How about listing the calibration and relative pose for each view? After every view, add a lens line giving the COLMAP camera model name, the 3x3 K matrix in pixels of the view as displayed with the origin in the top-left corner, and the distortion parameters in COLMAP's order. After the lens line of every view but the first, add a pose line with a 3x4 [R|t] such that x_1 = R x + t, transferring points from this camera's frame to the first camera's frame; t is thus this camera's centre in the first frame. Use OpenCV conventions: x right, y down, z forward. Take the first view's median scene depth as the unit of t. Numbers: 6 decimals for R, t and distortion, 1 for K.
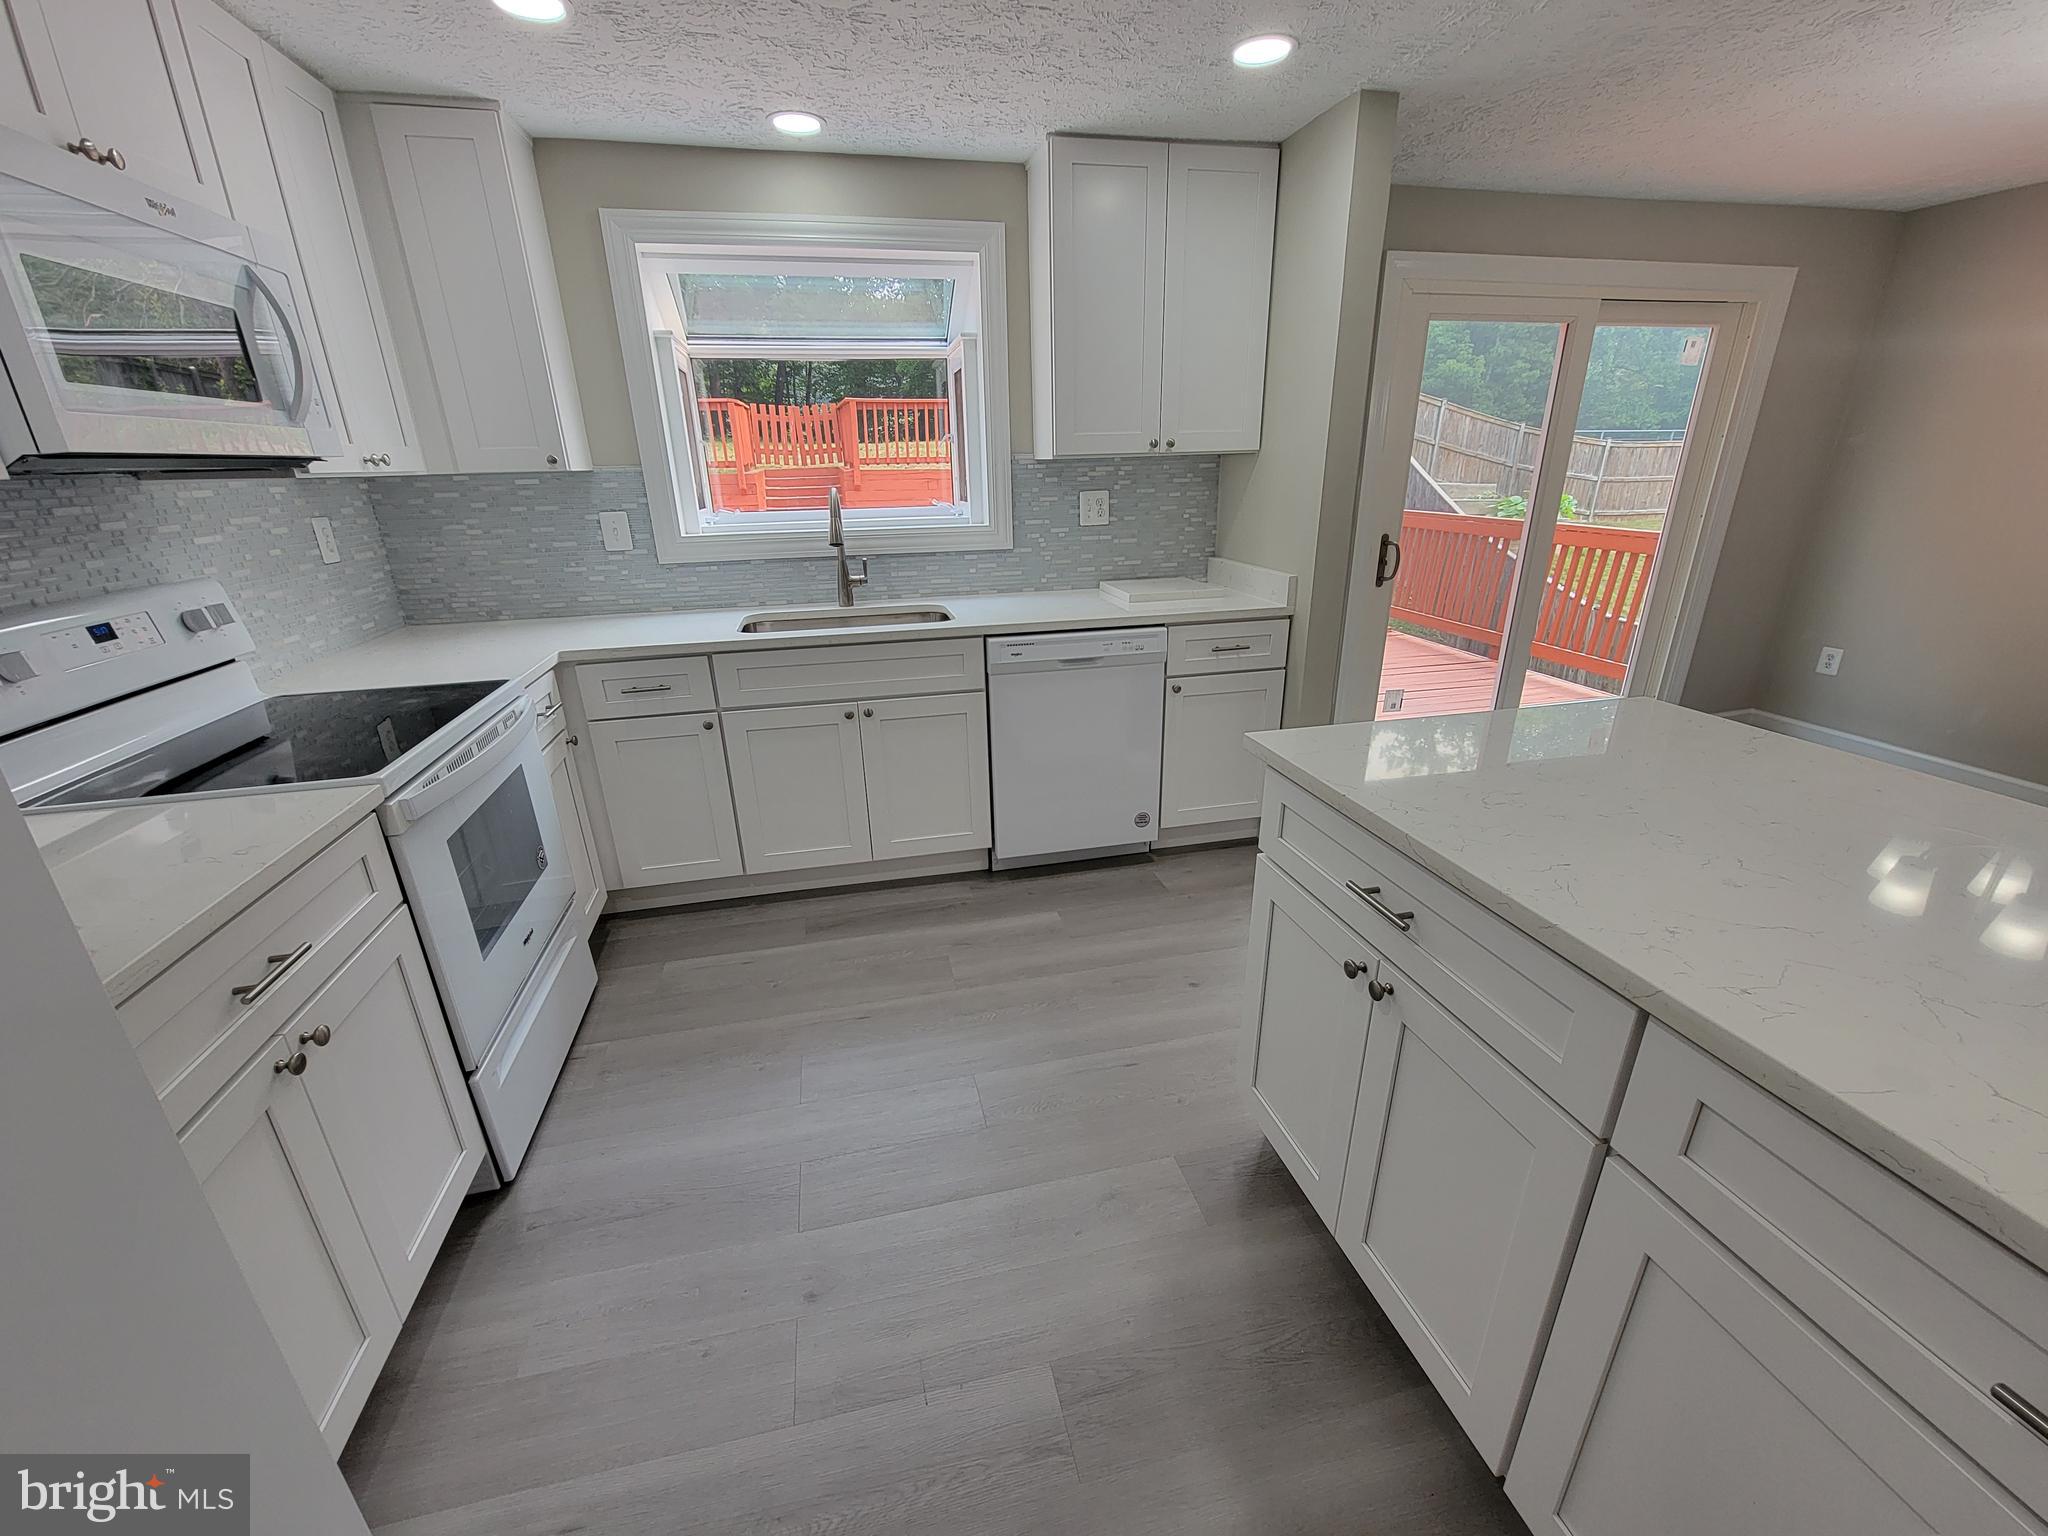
lens RADIAL K [[834.1, 0, 1028.4], [0, 834.1, 787.2], [0, 0, 1]] dist [-0.003060, -0.000499]
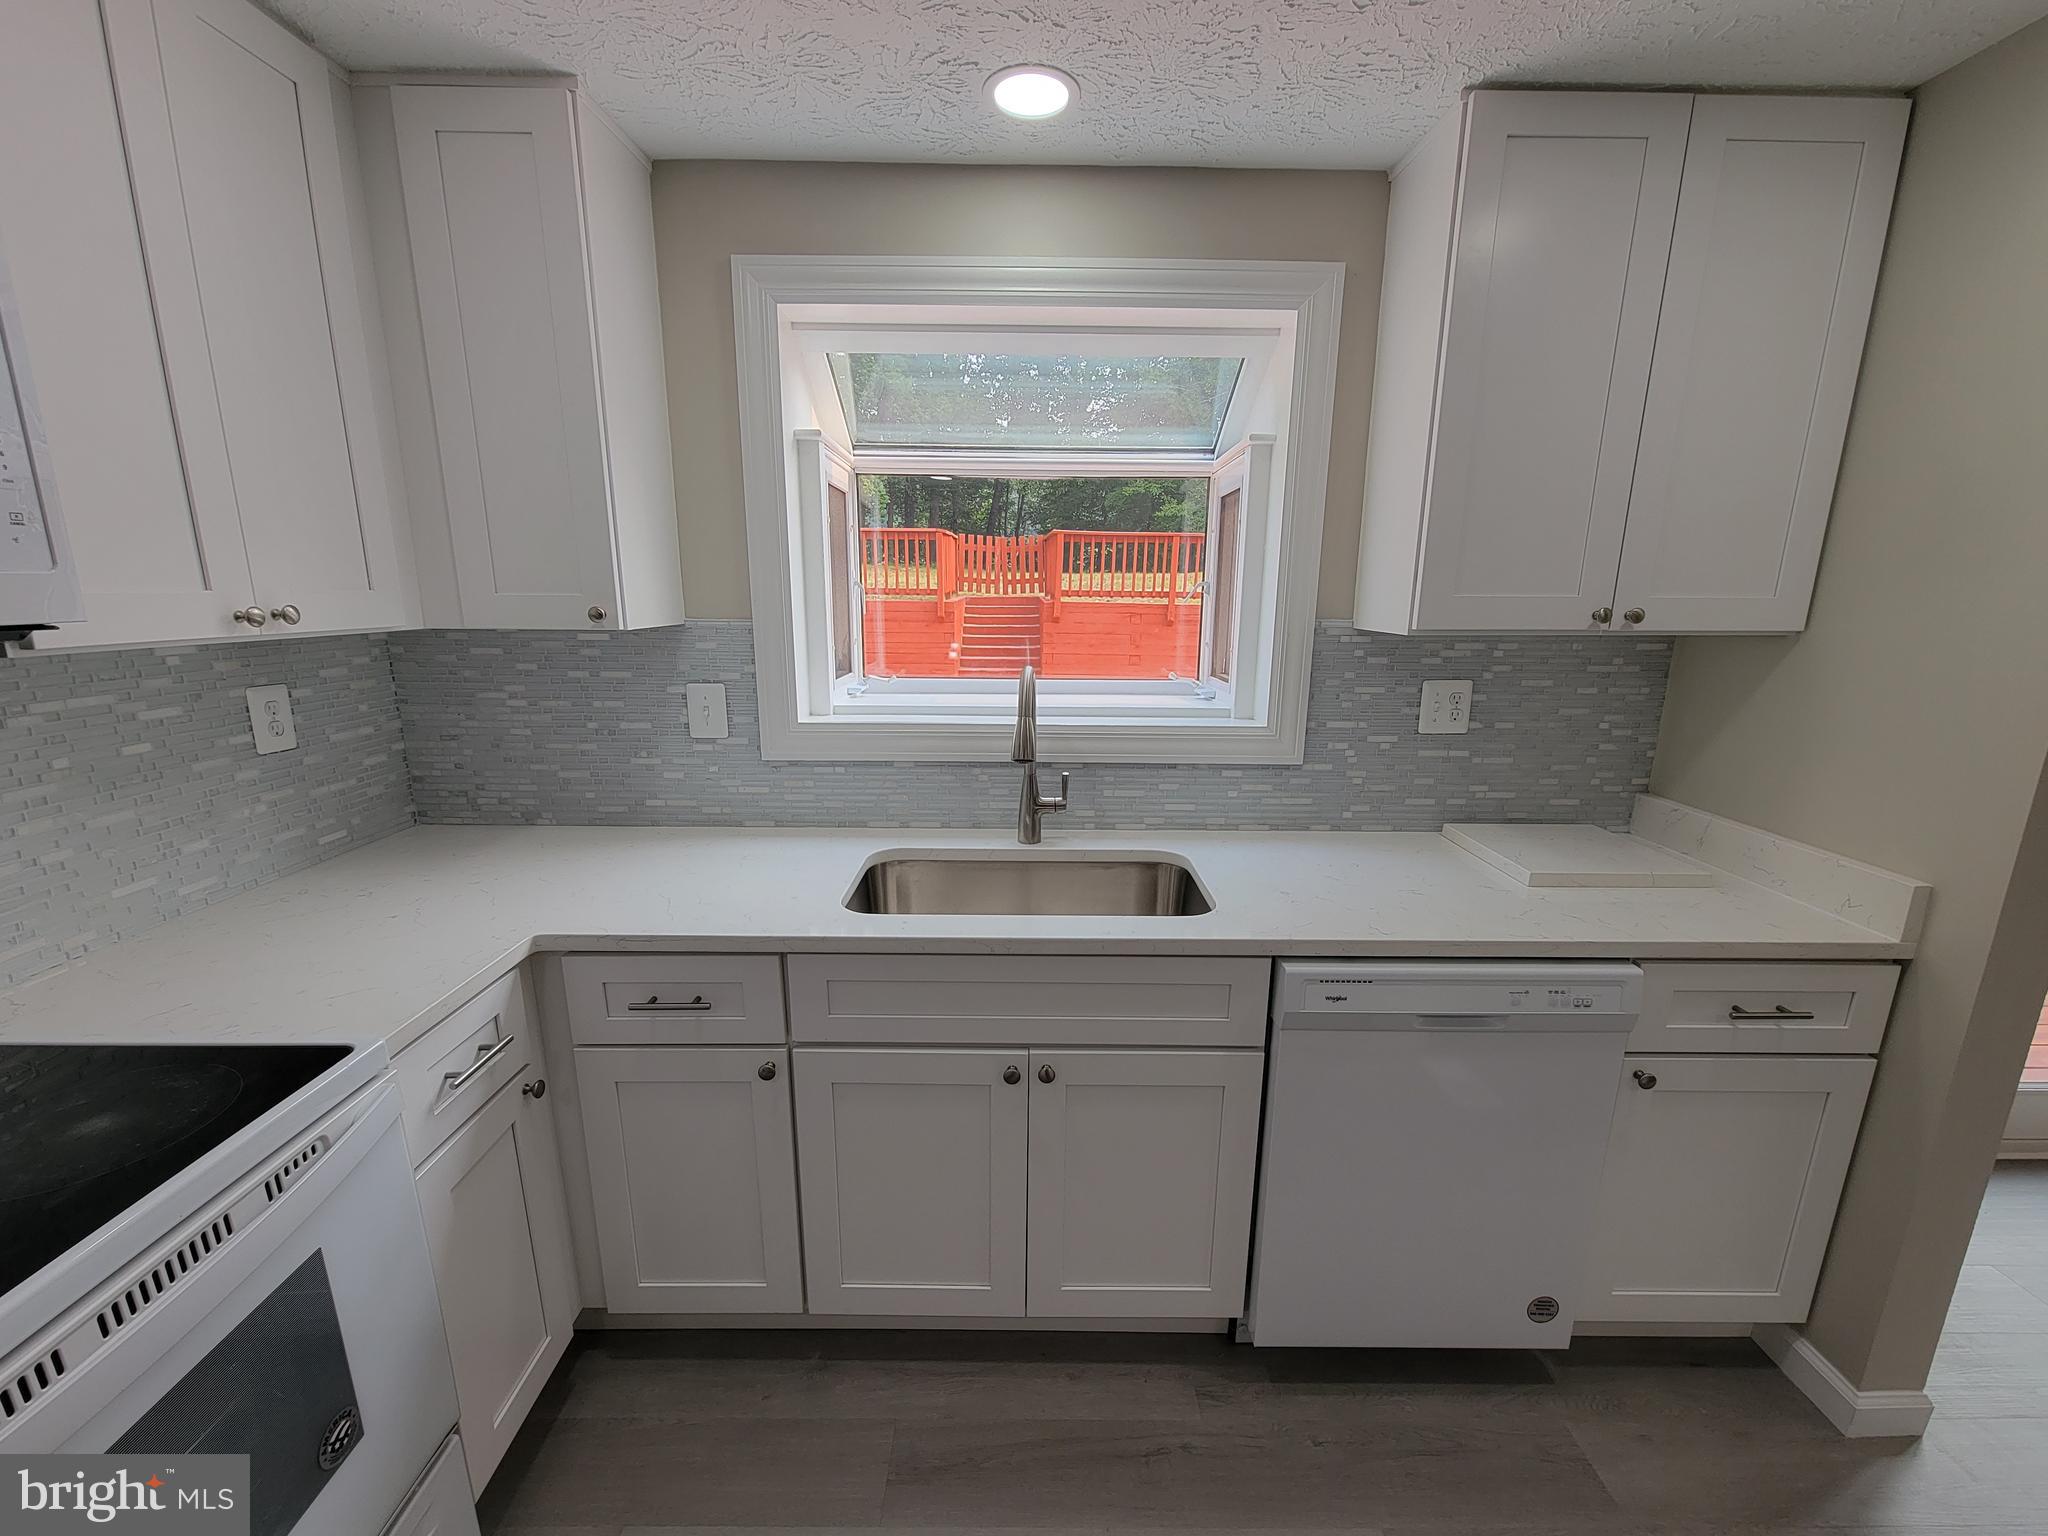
lens RADIAL K [[834.1, 0, 1028.4], [0, 834.1, 787.2], [0, 0, 1]] dist [-0.003060, -0.000499]
pose [[0.975088, 0.078947, -0.207296, -0.096598], [-0.106911, 0.986079, -0.127353, -0.187440], [0.194356, 0.146343, 0.969953, 0.404577]]
